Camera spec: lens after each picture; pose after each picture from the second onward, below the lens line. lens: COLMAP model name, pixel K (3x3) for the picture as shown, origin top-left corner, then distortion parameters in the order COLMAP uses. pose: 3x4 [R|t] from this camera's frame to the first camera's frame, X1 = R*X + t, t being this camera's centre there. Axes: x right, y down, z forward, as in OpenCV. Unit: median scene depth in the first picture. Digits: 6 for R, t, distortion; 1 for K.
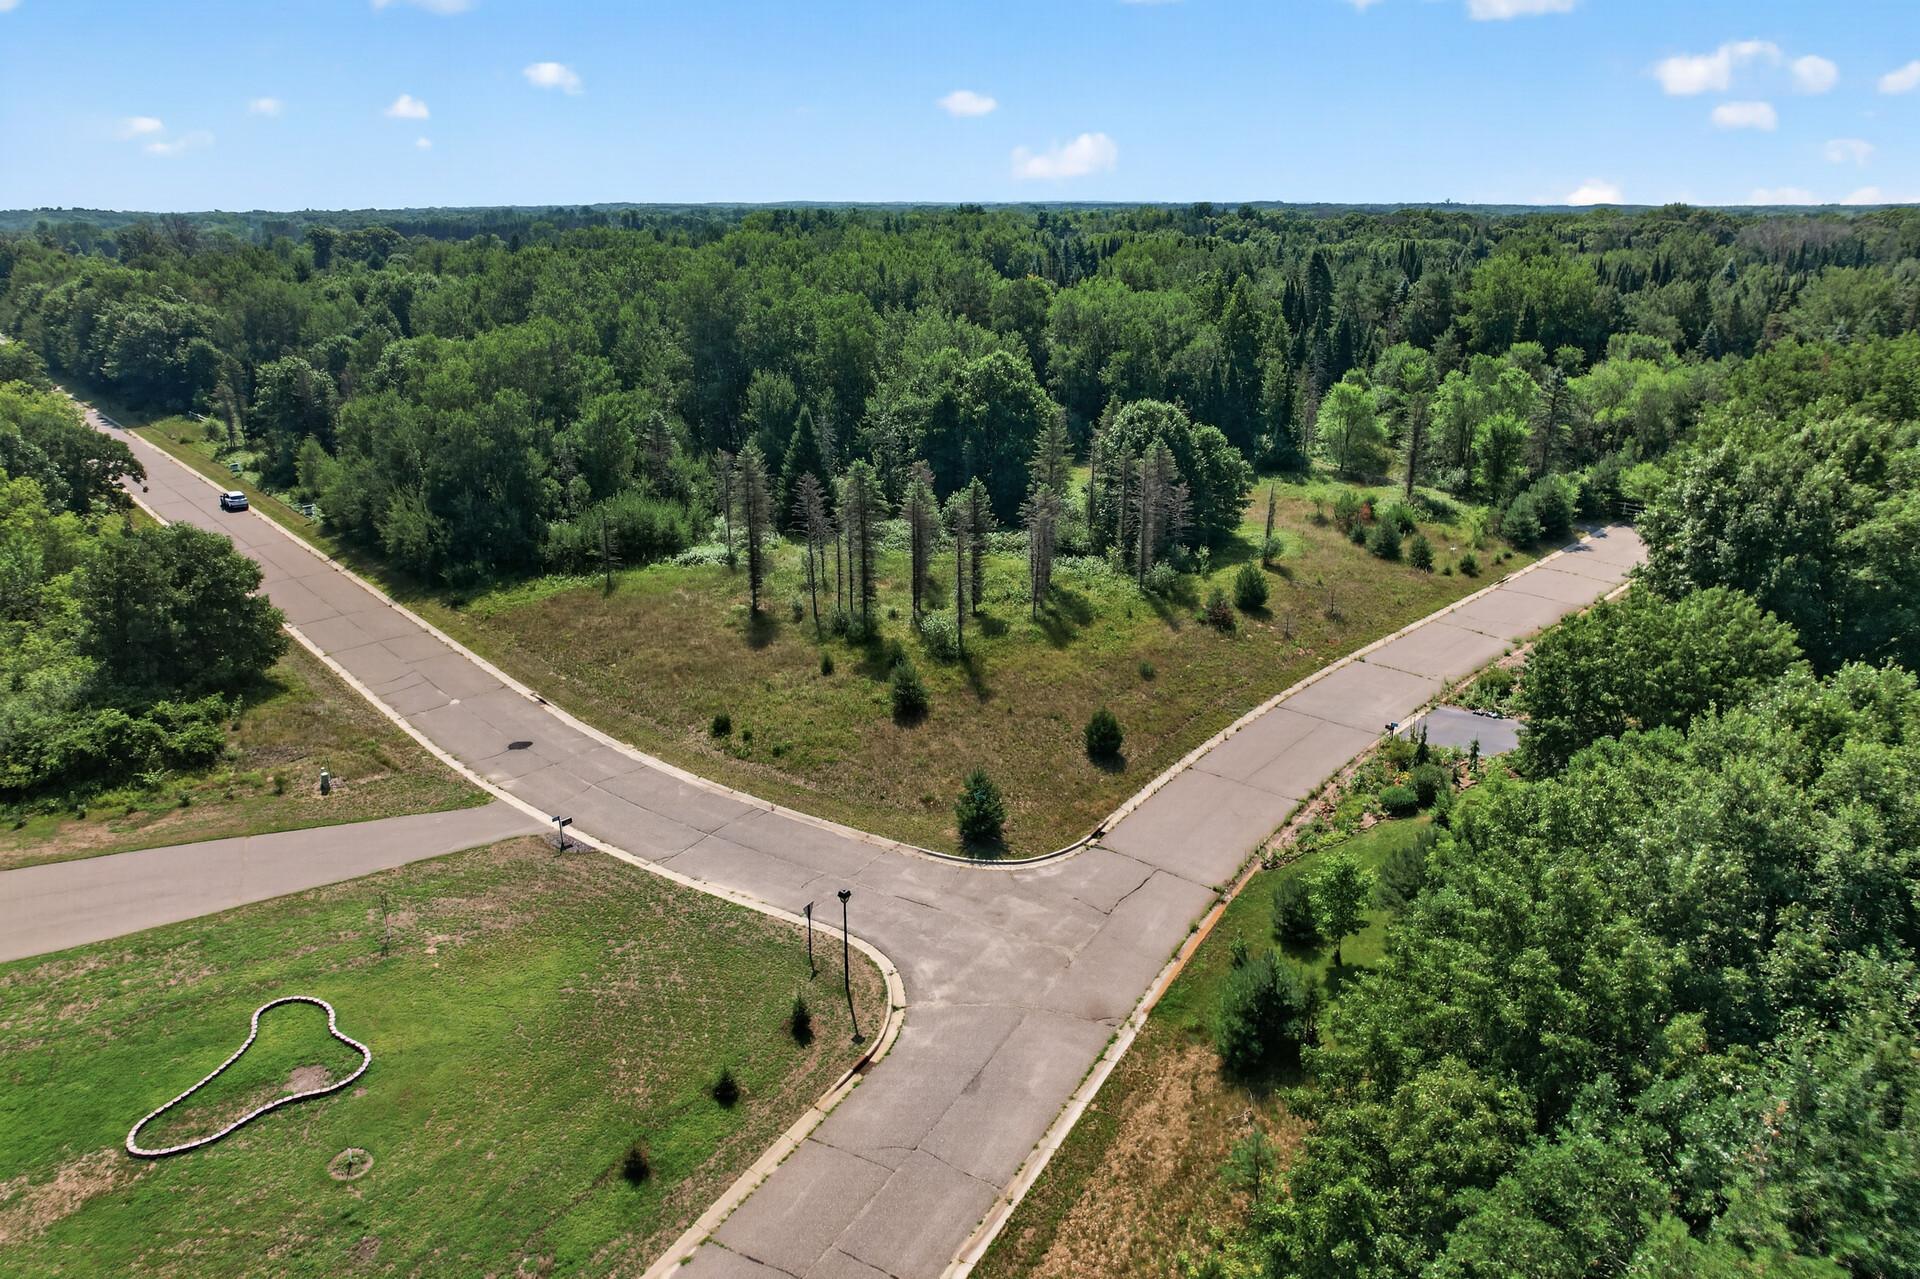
lens RADIAL K [[1218.1, 0, 964.4], [0, 1218.1, 640.6], [0, 0, 1]] dist [-0.070578, 0.055069]
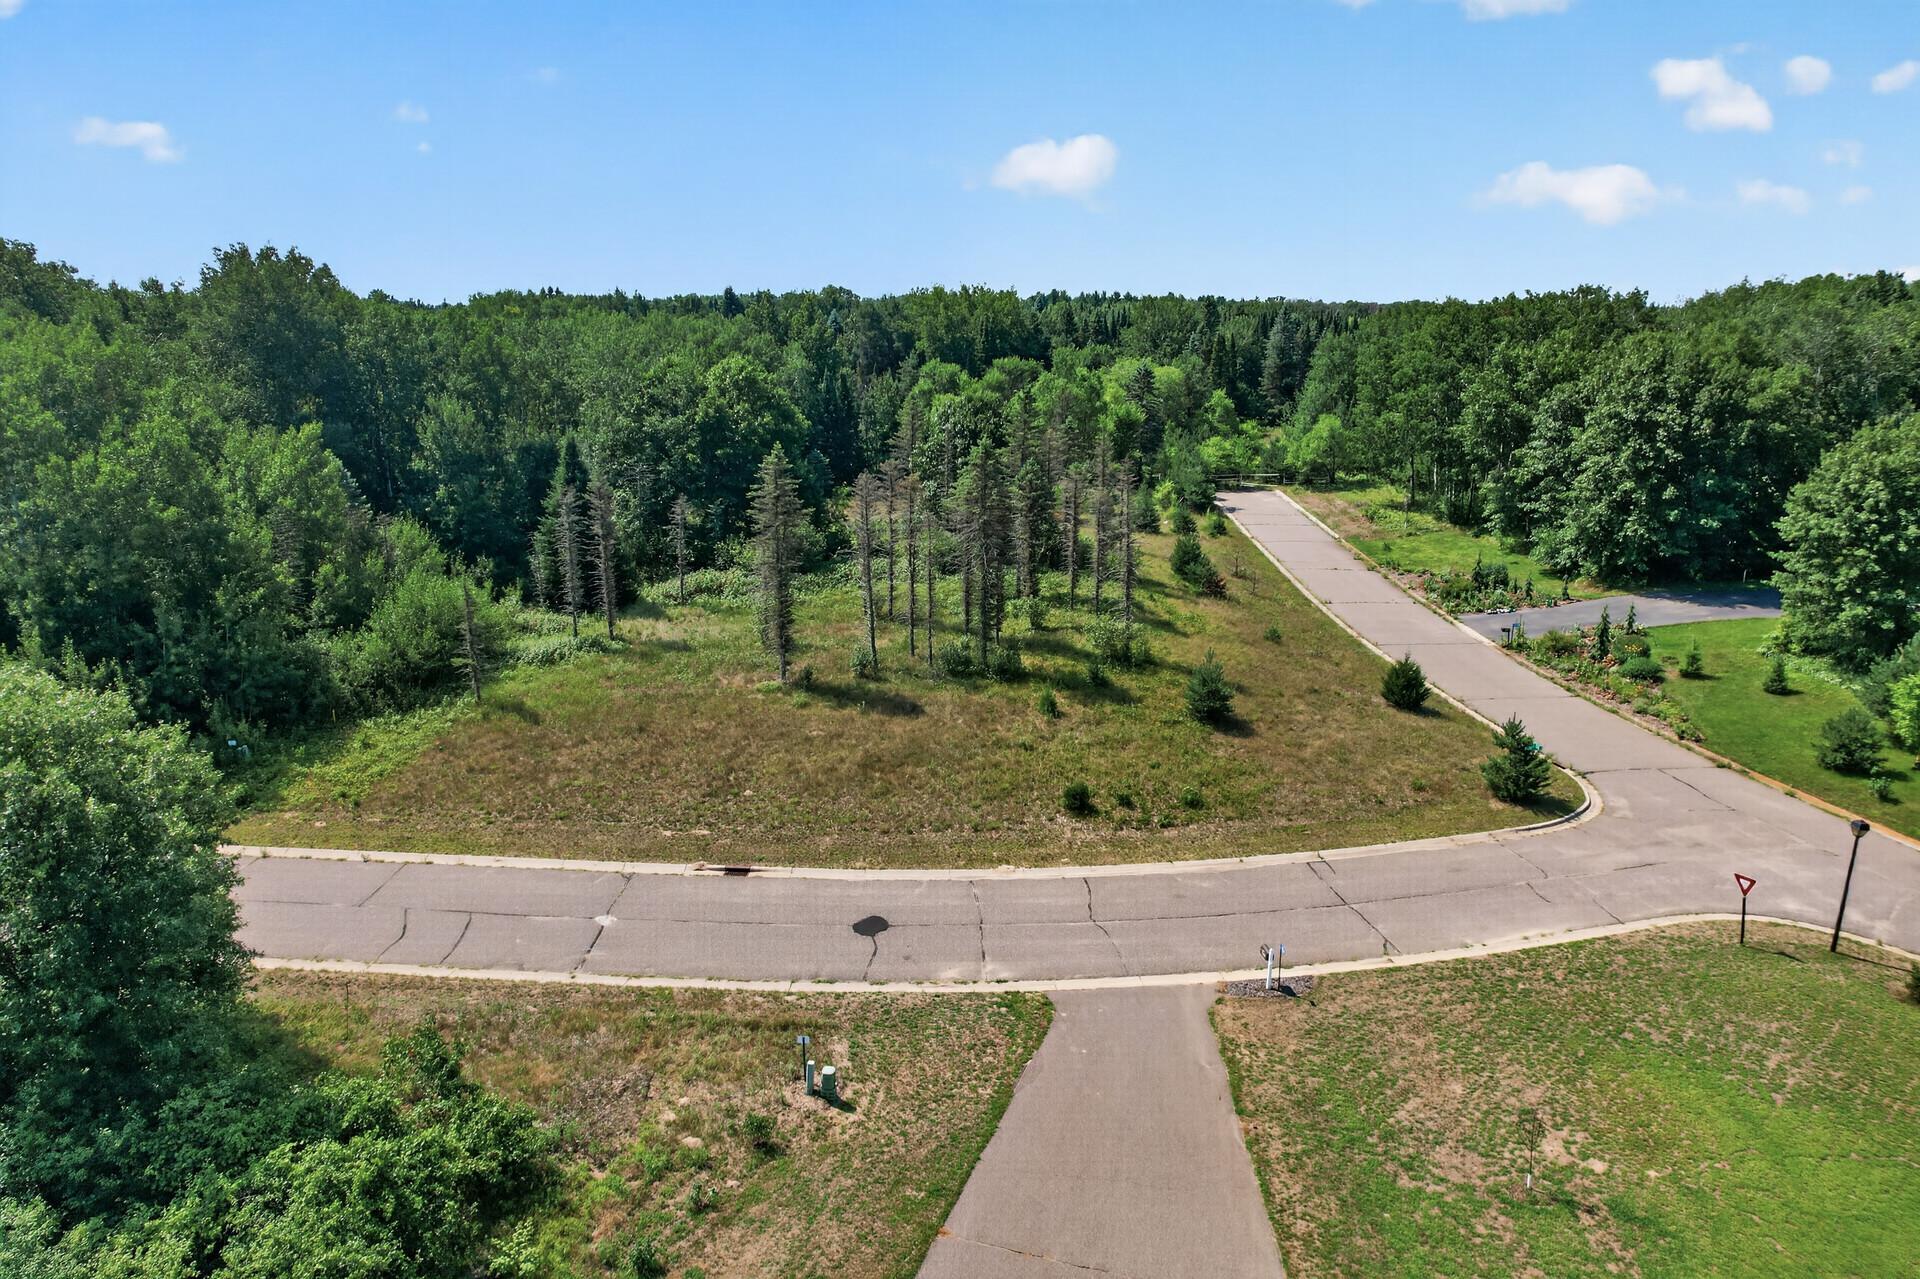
lens RADIAL K [[1218.1, 0, 963.1], [0, 1218.1, 638.1], [0, 0, 1]] dist [-0.070578, 0.055069]
pose [[0.719834, -0.179295, 0.670591, -0.585793], [0.234645, 0.972048, 0.008019, -0.034308], [-0.653284, 0.151579, 0.741784, 0.437247]]
